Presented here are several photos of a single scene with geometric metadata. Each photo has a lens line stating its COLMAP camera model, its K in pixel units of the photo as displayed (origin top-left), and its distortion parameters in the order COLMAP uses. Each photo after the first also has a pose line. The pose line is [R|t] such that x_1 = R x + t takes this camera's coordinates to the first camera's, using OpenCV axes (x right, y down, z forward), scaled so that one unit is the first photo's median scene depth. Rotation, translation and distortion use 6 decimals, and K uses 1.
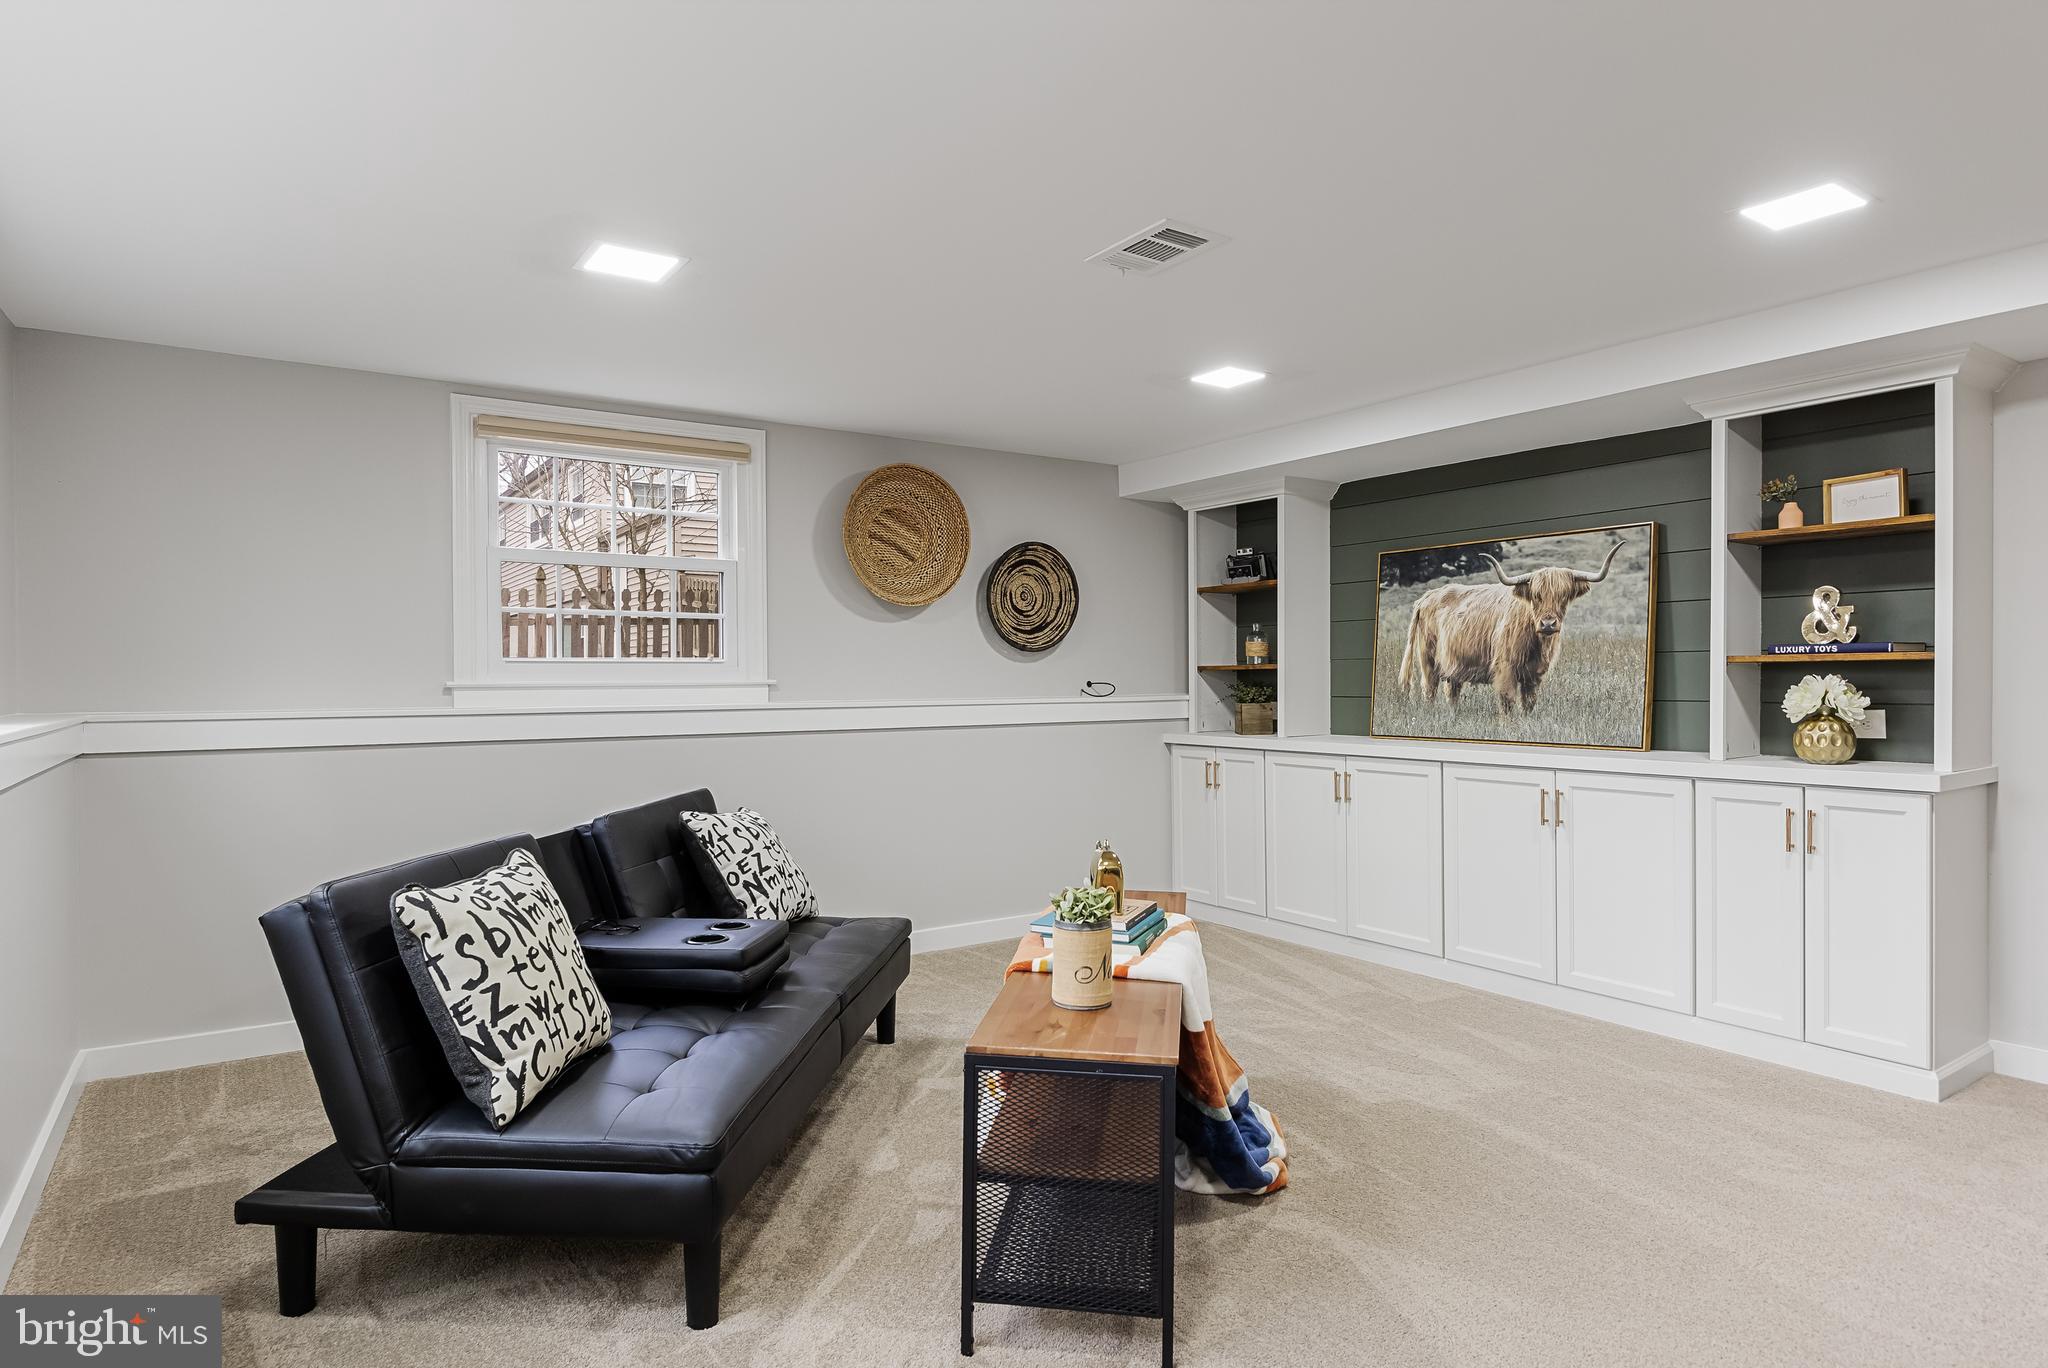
lens RADIAL K [[1148.1, 0, 1024.0], [0, 1148.1, 684.0], [0, 0, 1]] dist [-0.006610, -0.001357]
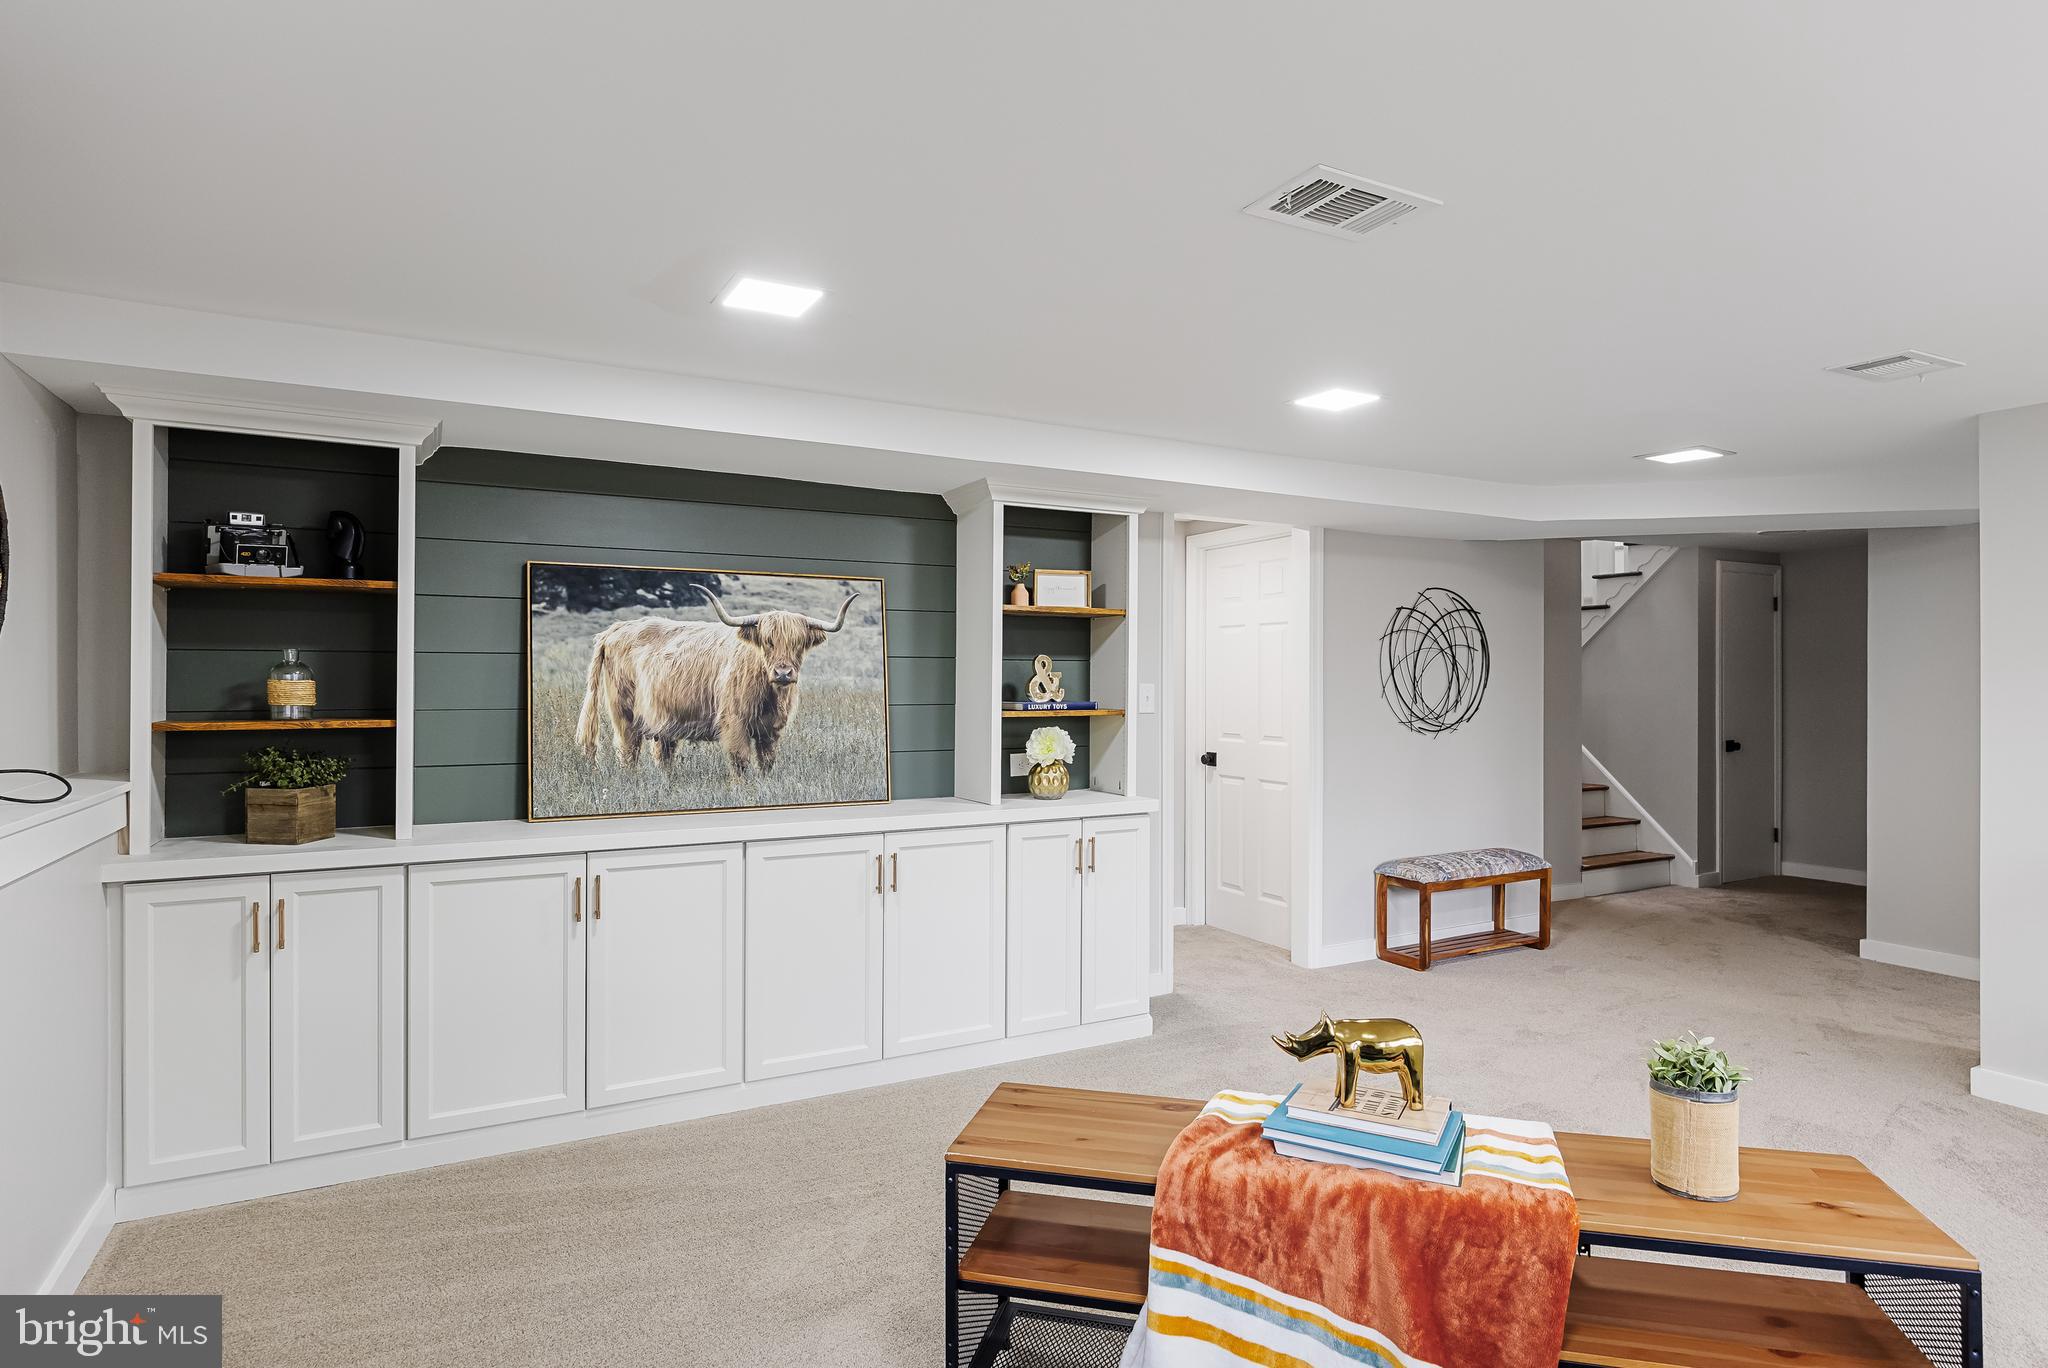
lens RADIAL K [[1114.5, 0, 1026.0], [0, 1114.5, 680.1], [0, 0, 1]] dist [-0.016579, -0.000136]
pose [[0.089604, 0.011956, 0.995906, -0.391508], [0.005393, 0.999907, -0.012489, -0.033909], [-0.995963, 0.006490, 0.089531, 0.709933]]
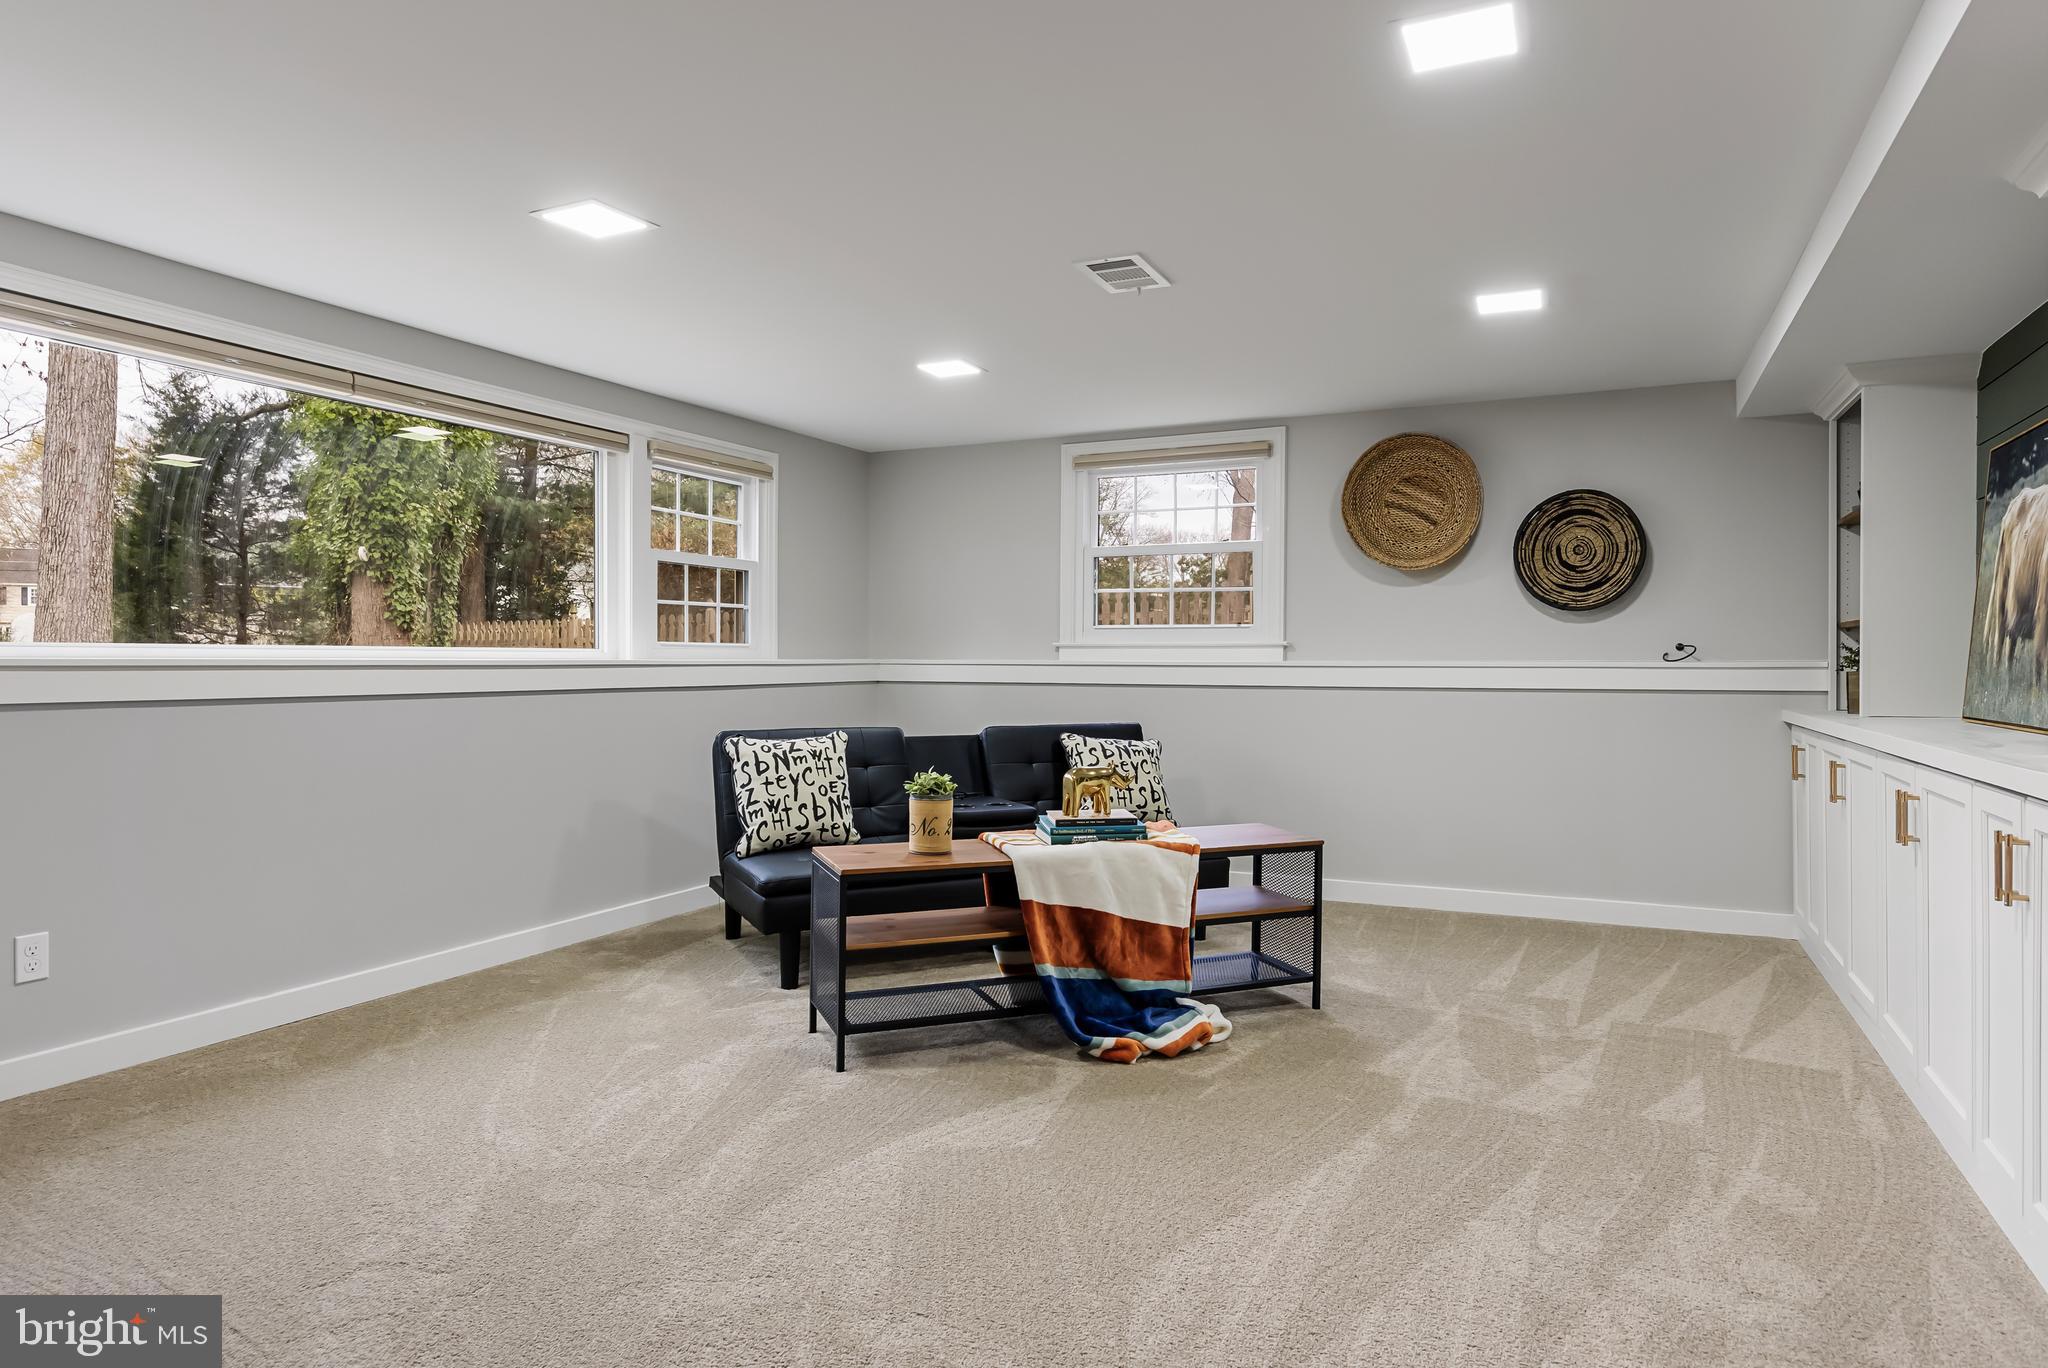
lens RADIAL K [[1202.5, 0, 1031.1], [0, 1202.5, 657.7], [0, 0, 1]] dist [-0.000565, 0.000521]
pose [[0.509427, 0.004461, -0.860503, 0.712751], [-0.010478, 0.999945, -0.001020, 0.017182], [0.860450, 0.009536, 0.509445, 0.168931]]
